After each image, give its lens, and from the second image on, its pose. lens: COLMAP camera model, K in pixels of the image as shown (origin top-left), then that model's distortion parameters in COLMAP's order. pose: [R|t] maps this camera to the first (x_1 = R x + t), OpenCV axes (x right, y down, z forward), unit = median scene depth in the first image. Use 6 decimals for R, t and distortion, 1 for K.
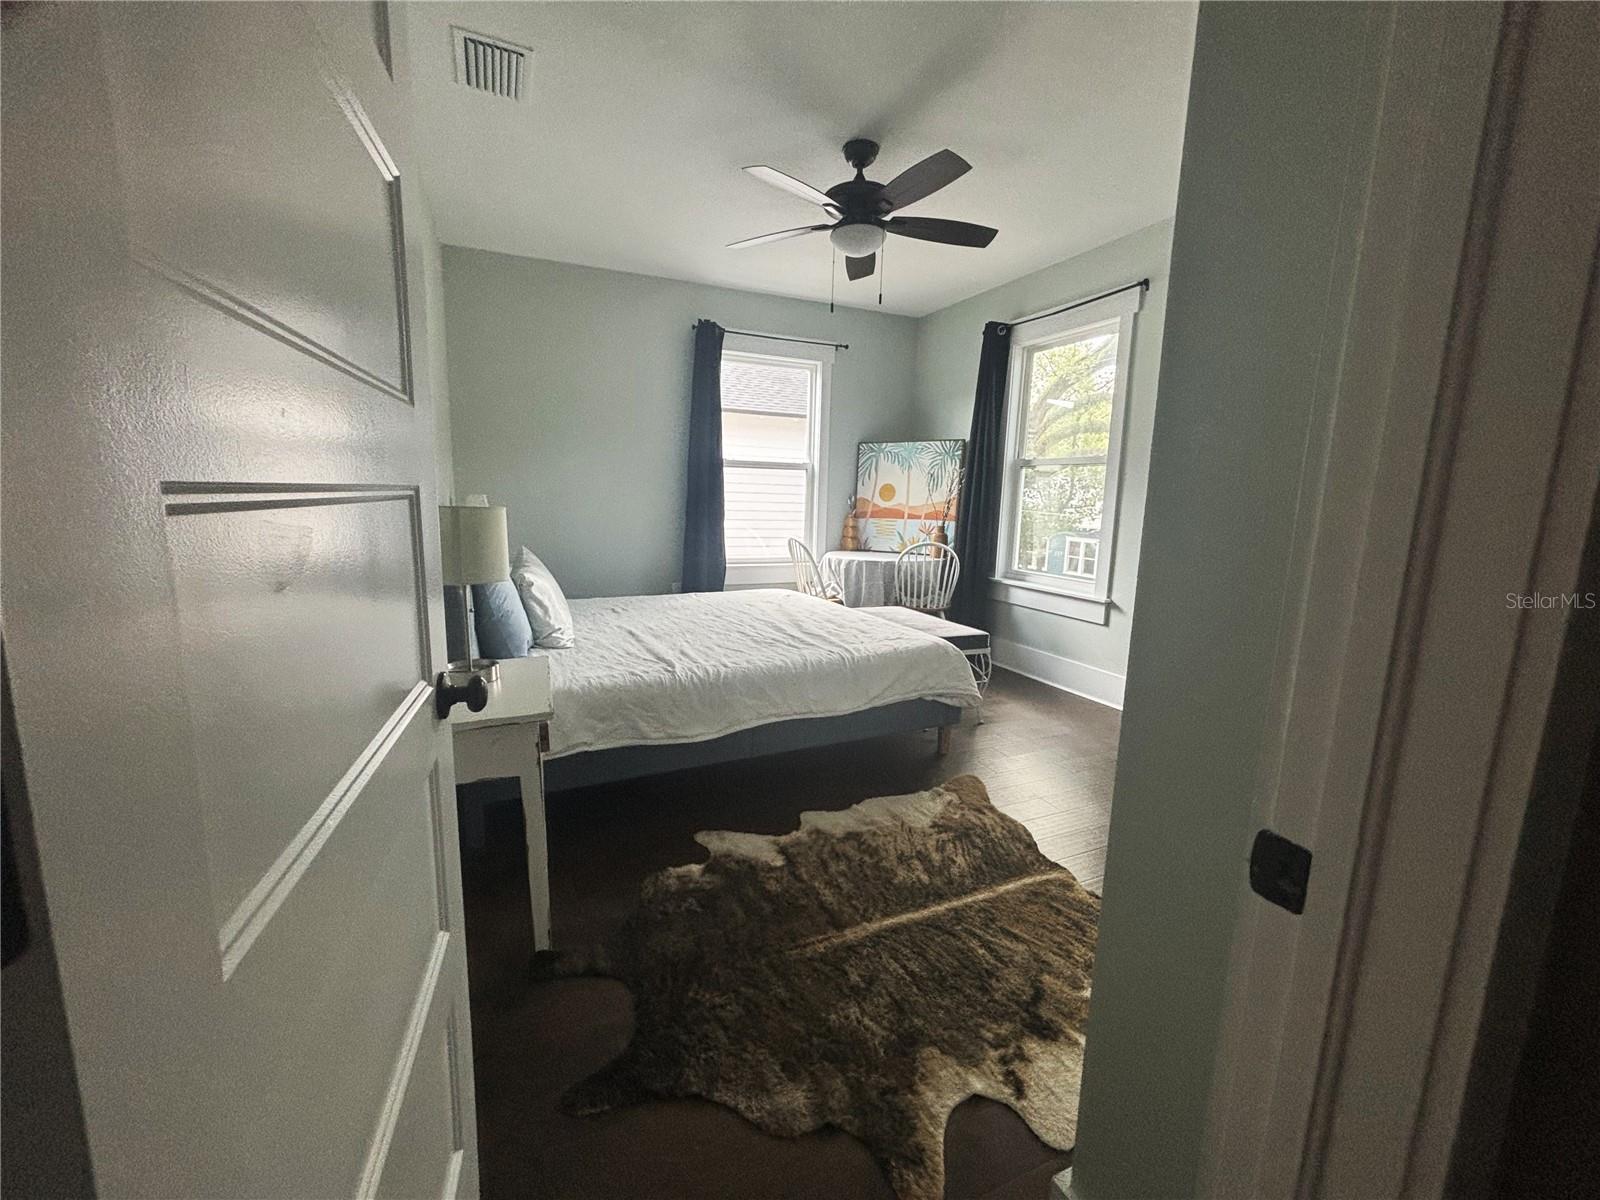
lens RADIAL K [[647.3, 0, 800.0], [0, 647.3, 600.5], [0, 0, 1]] dist [-0.000539, -0.000341]
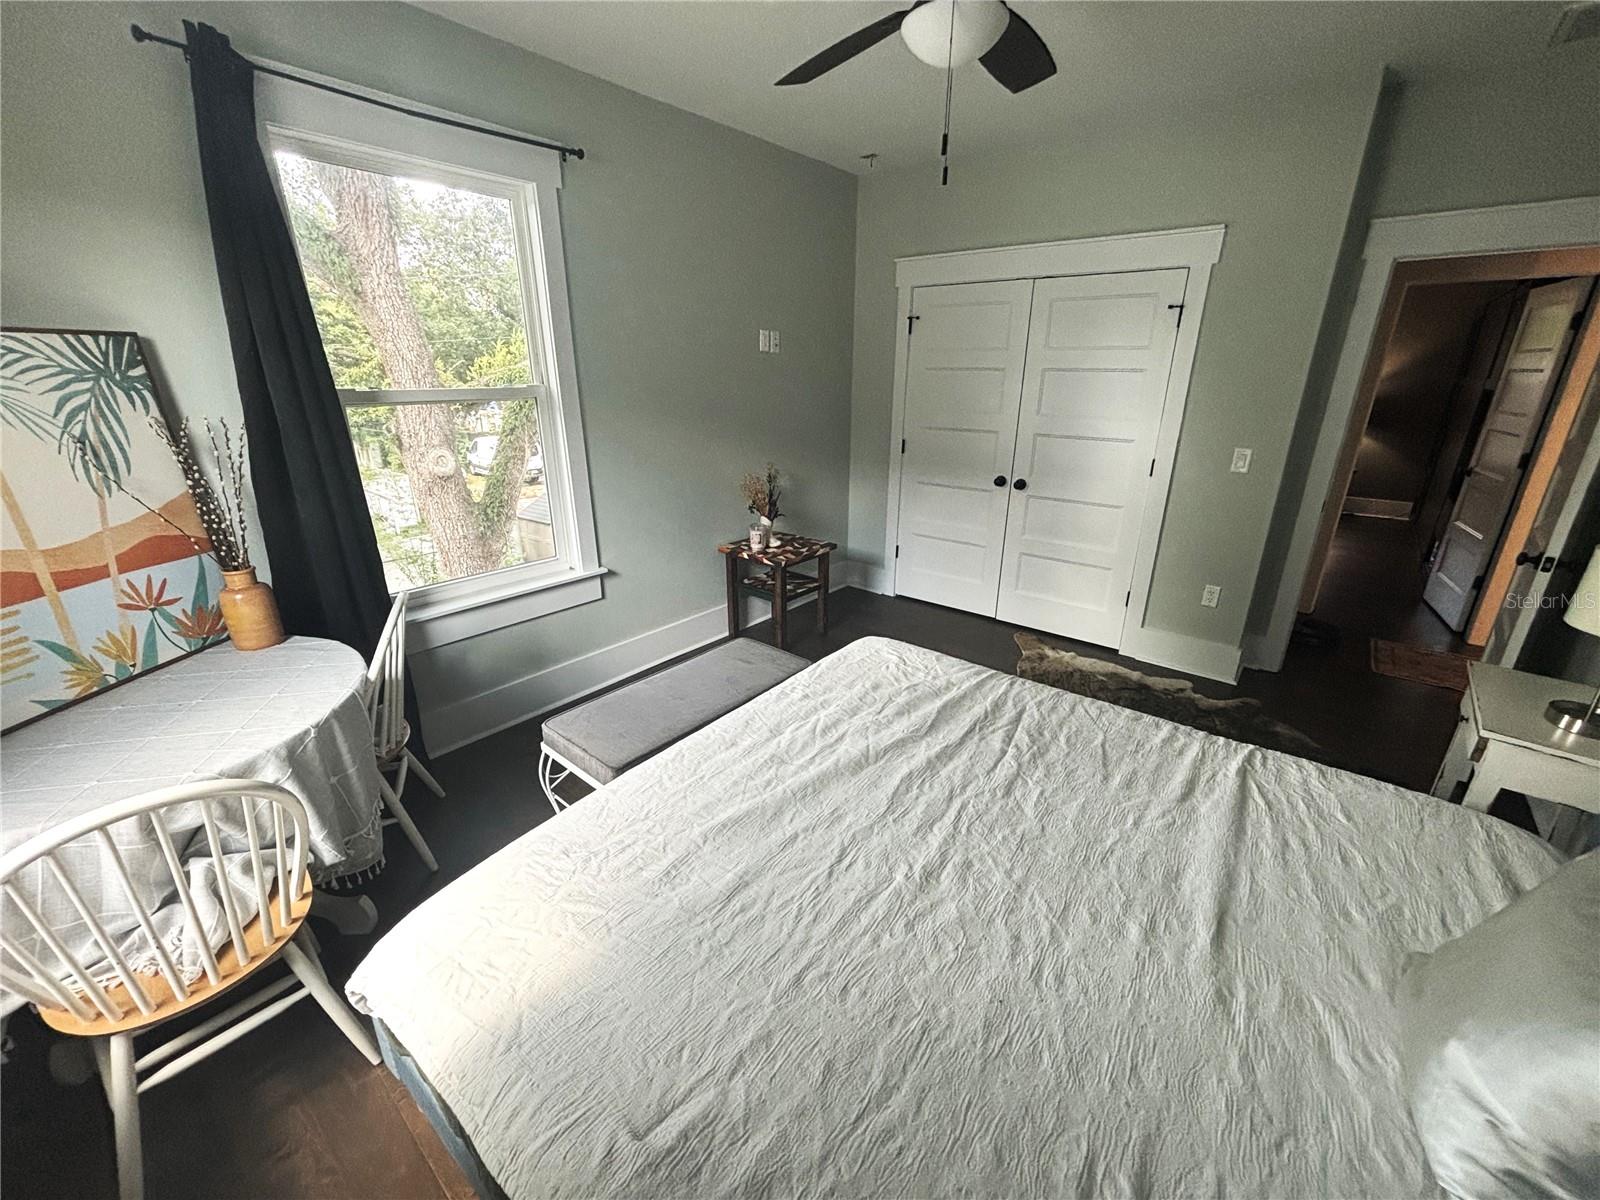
lens RADIAL K [[647.3, 0, 800.0], [0, 647.3, 600.5], [0, 0, 1]] dist [-0.000539, -0.000341]
pose [[-0.441713, -0.330711, 0.833978, -0.325536], [0.127812, 0.896901, 0.423359, -0.267842], [-0.888005, 0.293596, -0.353904, 1.021699]]
